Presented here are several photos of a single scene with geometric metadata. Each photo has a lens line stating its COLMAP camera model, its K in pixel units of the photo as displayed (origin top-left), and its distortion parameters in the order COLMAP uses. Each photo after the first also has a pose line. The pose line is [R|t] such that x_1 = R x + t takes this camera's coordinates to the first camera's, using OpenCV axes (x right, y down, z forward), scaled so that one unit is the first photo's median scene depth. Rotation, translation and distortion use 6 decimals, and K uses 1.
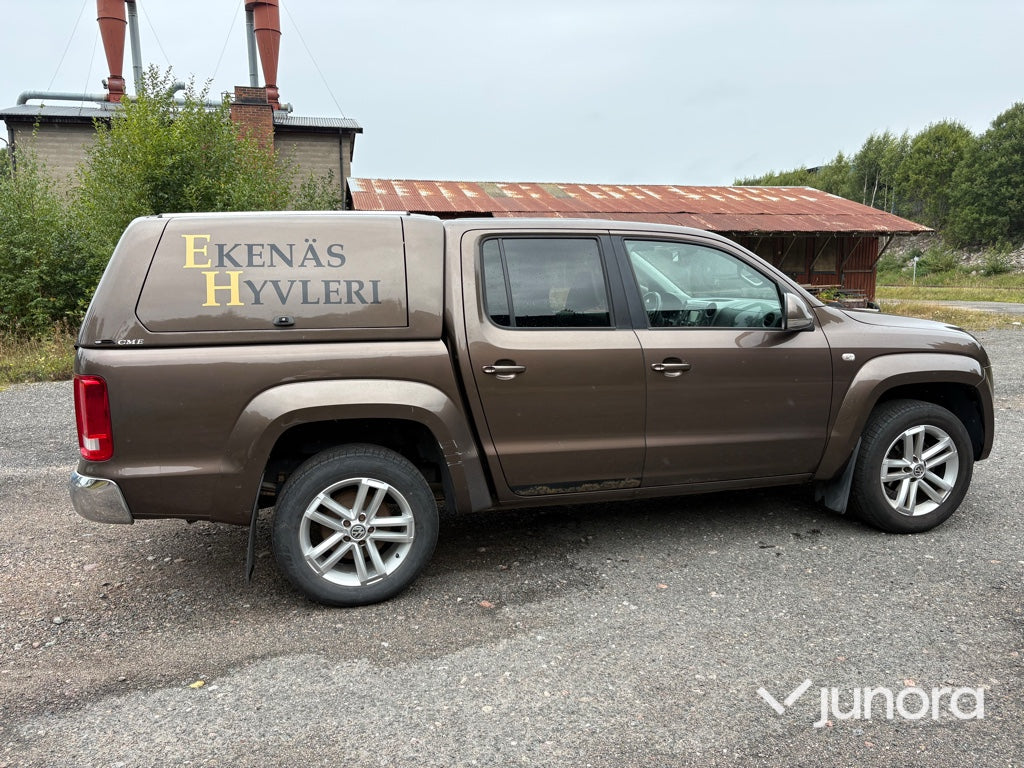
lens RADIAL K [[833.3, 0, 540.1], [0, 833.3, 382.6], [0, 0, 1]] dist [0.018113, -0.005092]
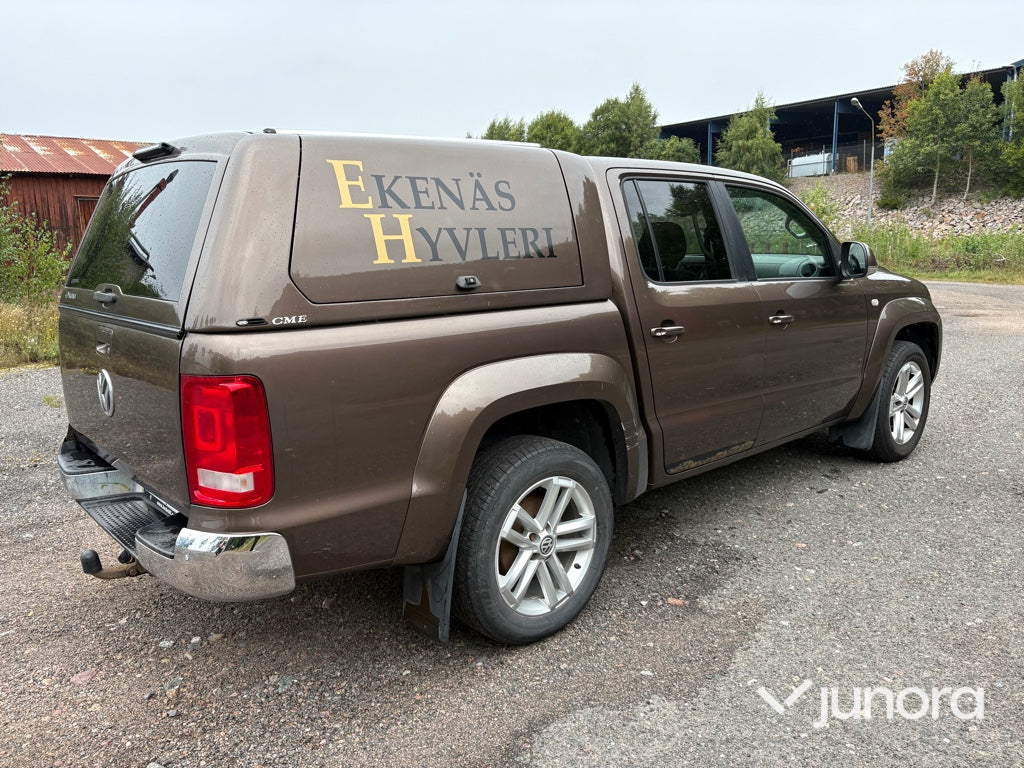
lens RADIAL K [[792.4, 0, 526.8], [0, 792.4, 387.2], [0, 0, 1]] dist [0.043476, -0.006899]
pose [[0.897512, -0.091115, 0.431474, -0.545410], [0.073885, 0.995661, 0.056566, -0.016231], [-0.434756, -0.018889, 0.900350, 0.323237]]
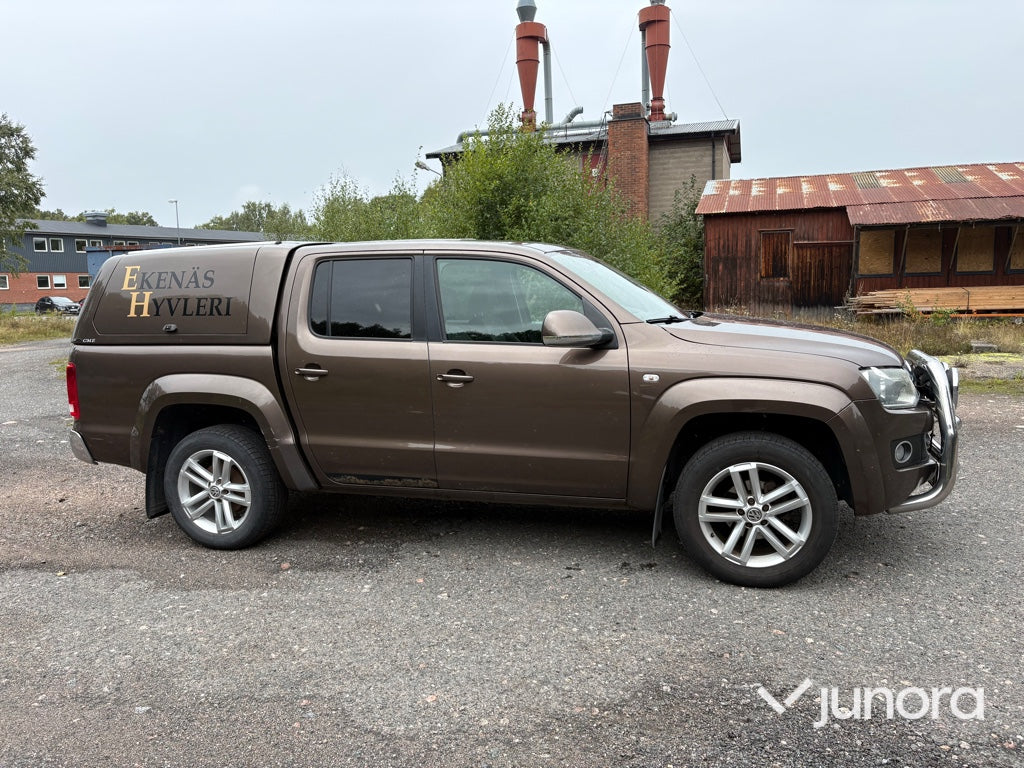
lens RADIAL K [[844.3, 0, 511.8], [0, 844.3, 382.7], [0, 0, 1]] dist [0.012872, 0.001836]
pose [[0.825974, 0.055807, -0.560939, 0.883262], [-0.056257, 0.998280, 0.016480, -0.037437], [0.560894, 0.017944, 0.827693, 0.166559]]
